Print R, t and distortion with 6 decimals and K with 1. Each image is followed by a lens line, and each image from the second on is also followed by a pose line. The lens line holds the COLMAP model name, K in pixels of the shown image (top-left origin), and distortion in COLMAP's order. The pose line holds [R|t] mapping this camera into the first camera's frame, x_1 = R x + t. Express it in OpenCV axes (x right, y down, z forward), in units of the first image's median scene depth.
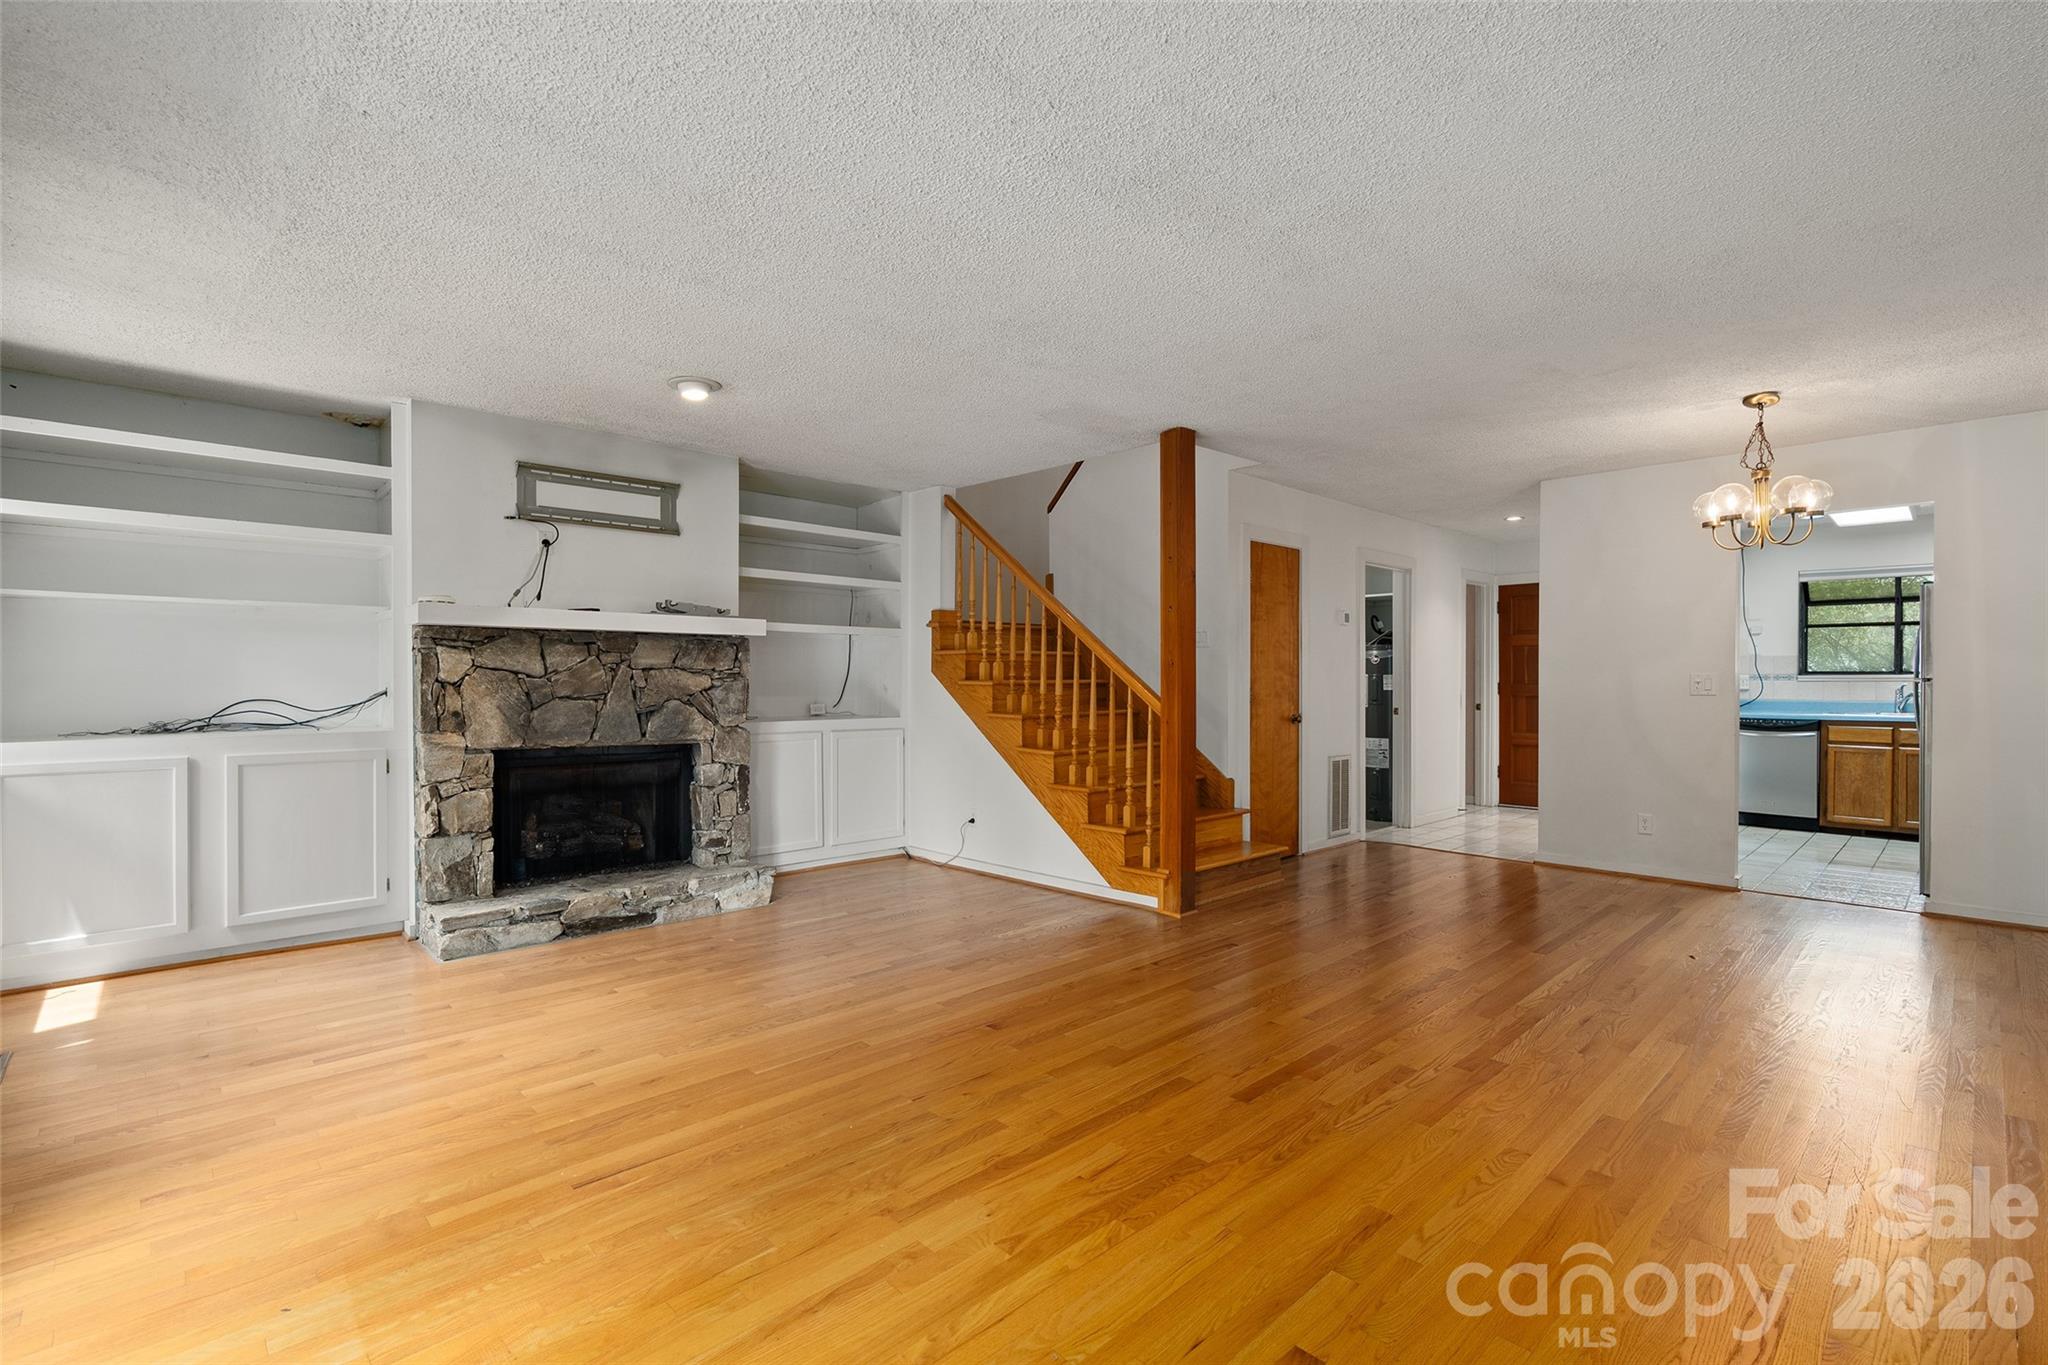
lens RADIAL K [[926.6, 0, 1020.2], [0, 926.6, 683.6], [0, 0, 1]] dist [-0.009451, 0.005235]
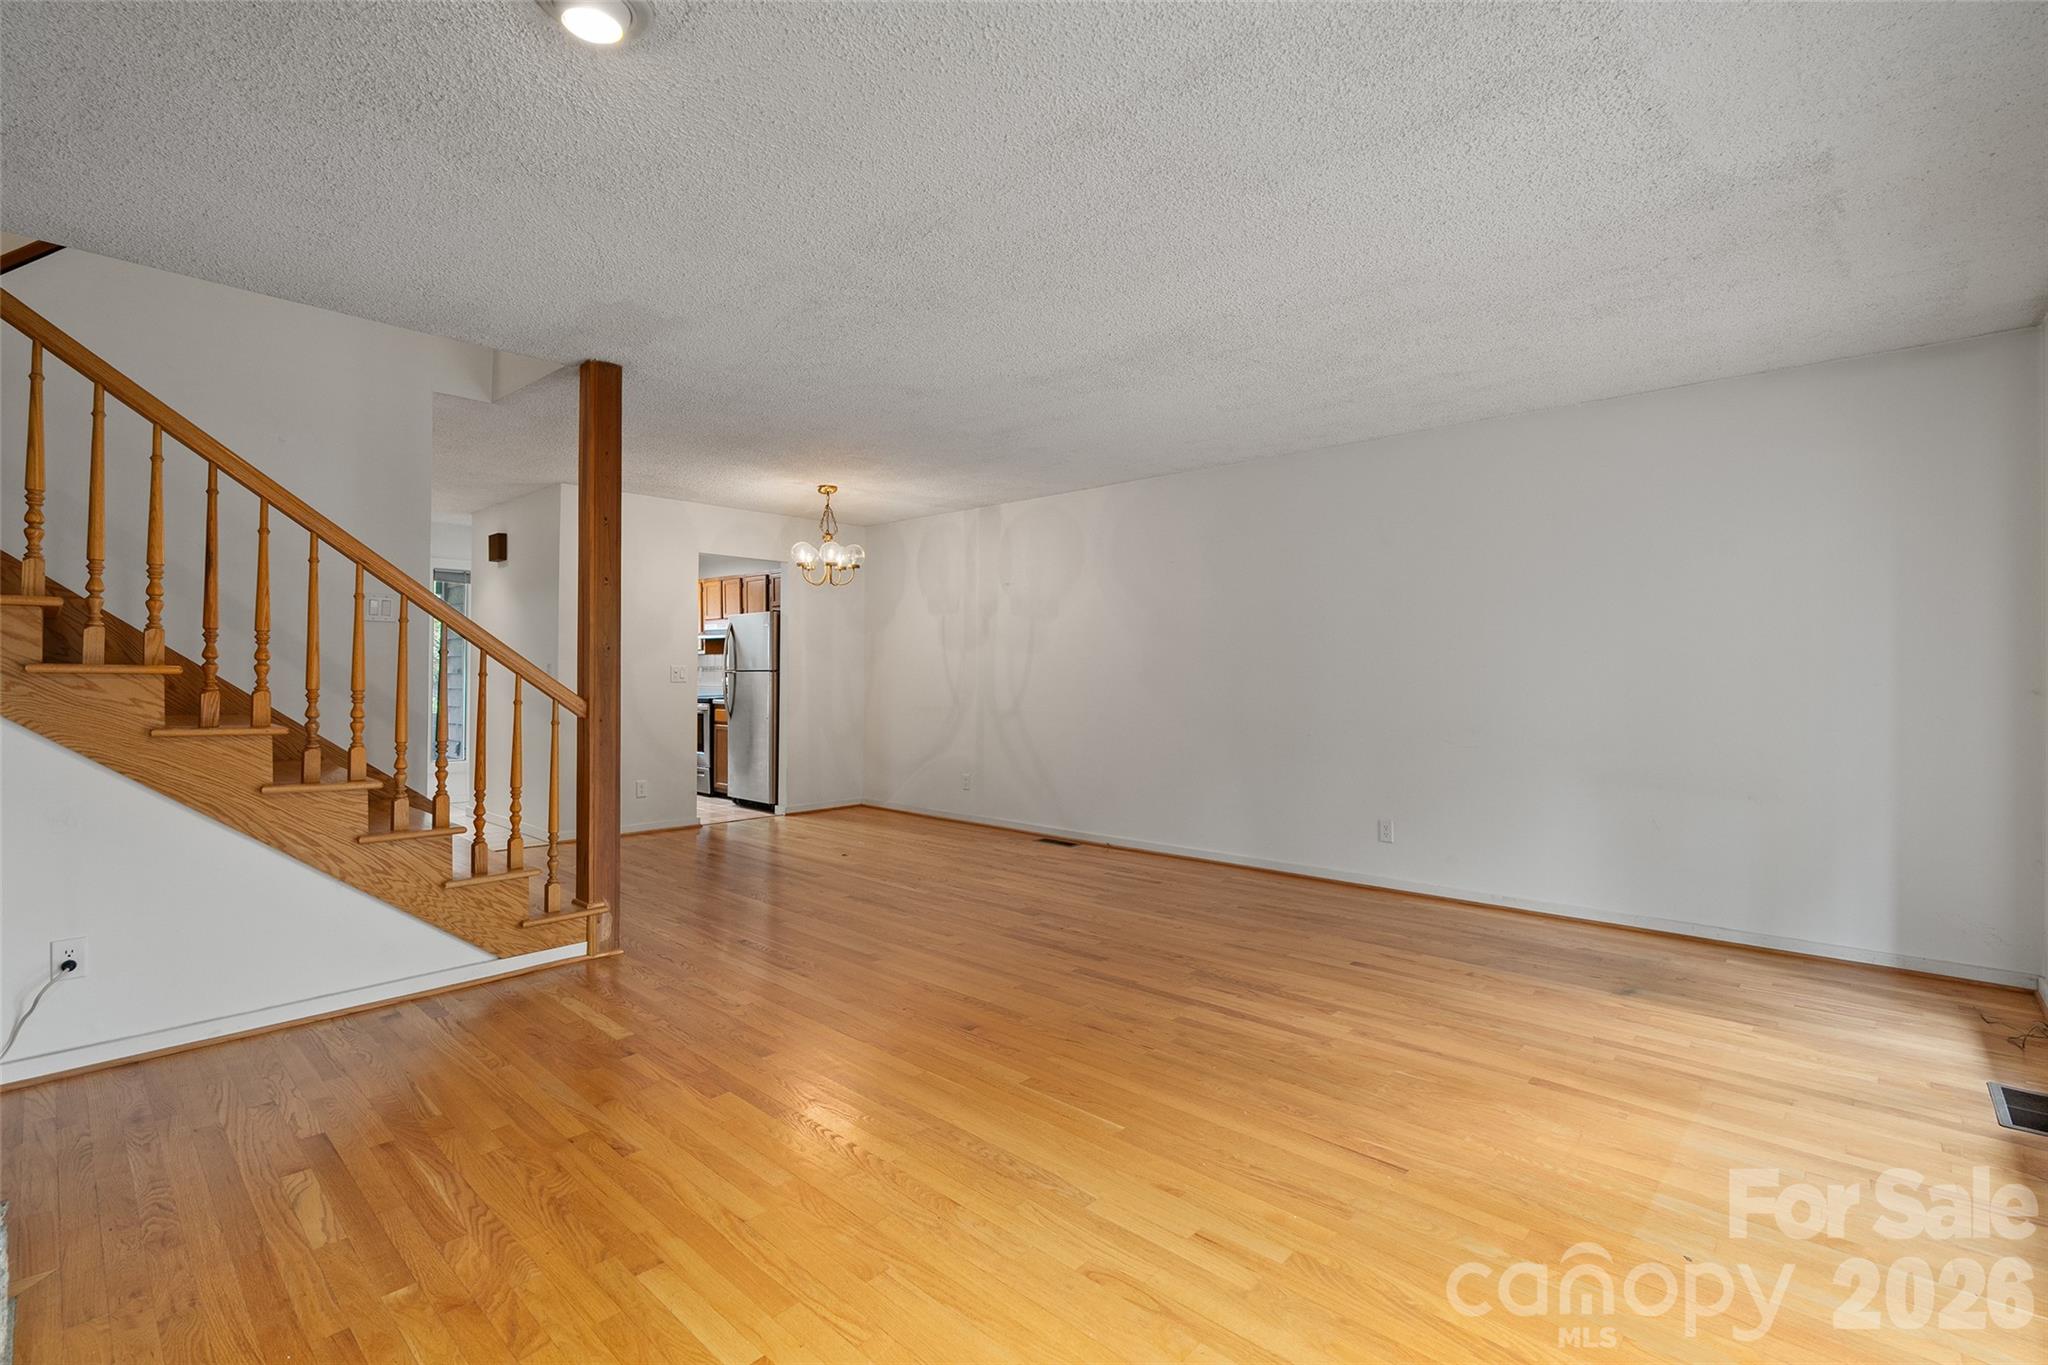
lens RADIAL K [[926.6, 0, 1021.6], [0, 926.6, 676.3], [0, 0, 1]] dist [-0.009451, 0.005235]
pose [[-0.062247, -0.002292, 0.998058, -0.643455], [-0.000515, 0.999997, 0.002265, 0.001224], [-0.998061, -0.000373, -0.062248, 0.651721]]
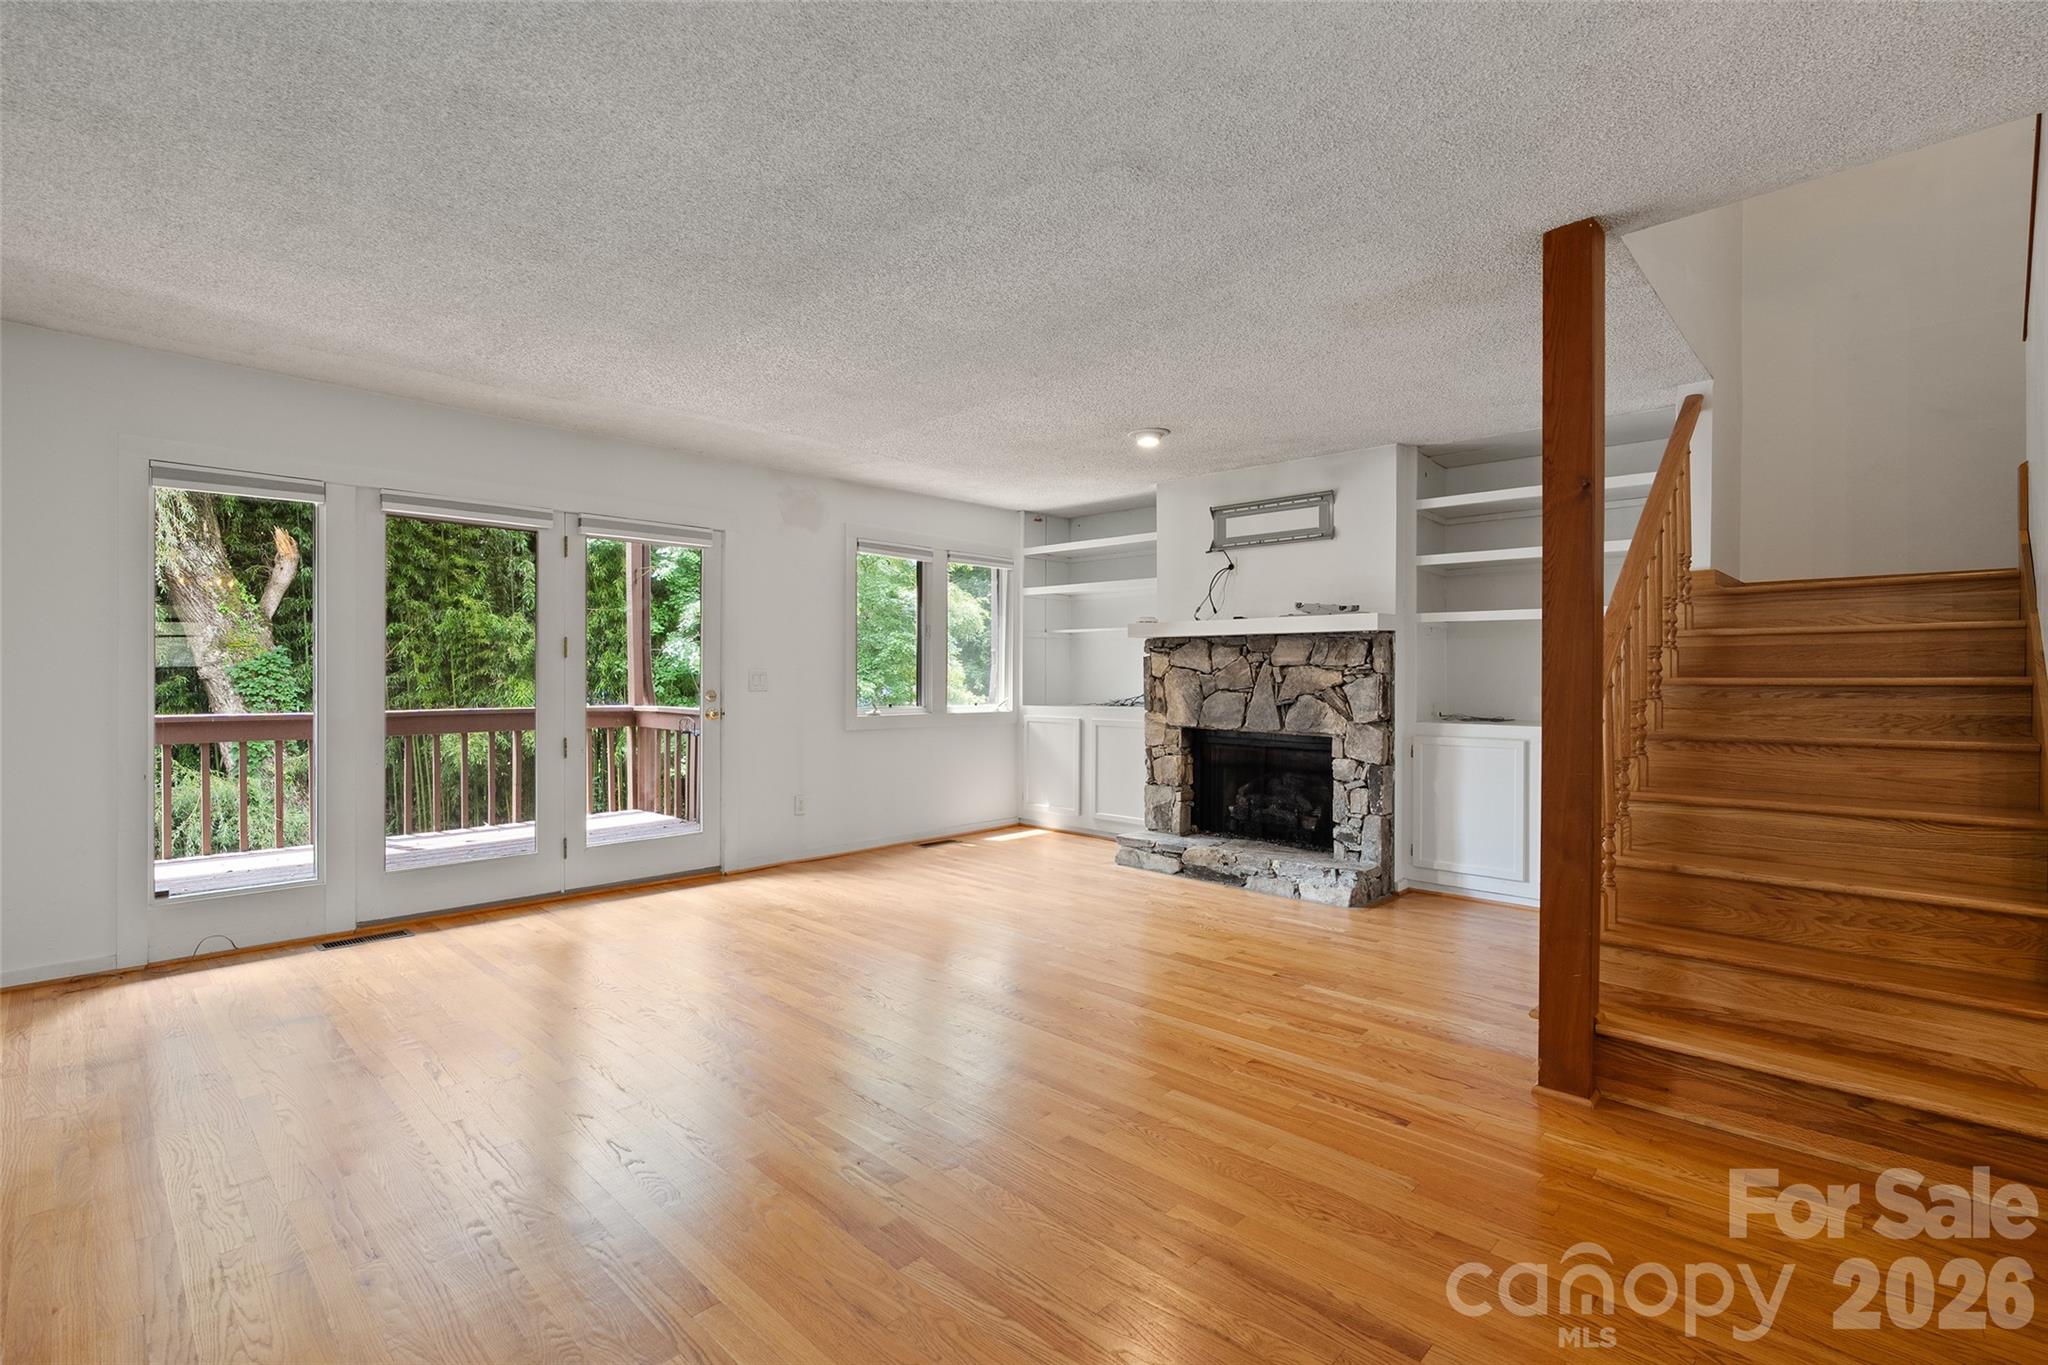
lens RADIAL K [[926.6, 0, 1008.4], [0, 926.6, 675.7], [0, 0, 1]] dist [-0.009451, 0.005235]
pose [[0.040311, 0.000128, -0.999187, 0.689299], [-0.008016, 0.999968, -0.000195, -0.001385], [0.999155, 0.008017, 0.040311, 0.612212]]
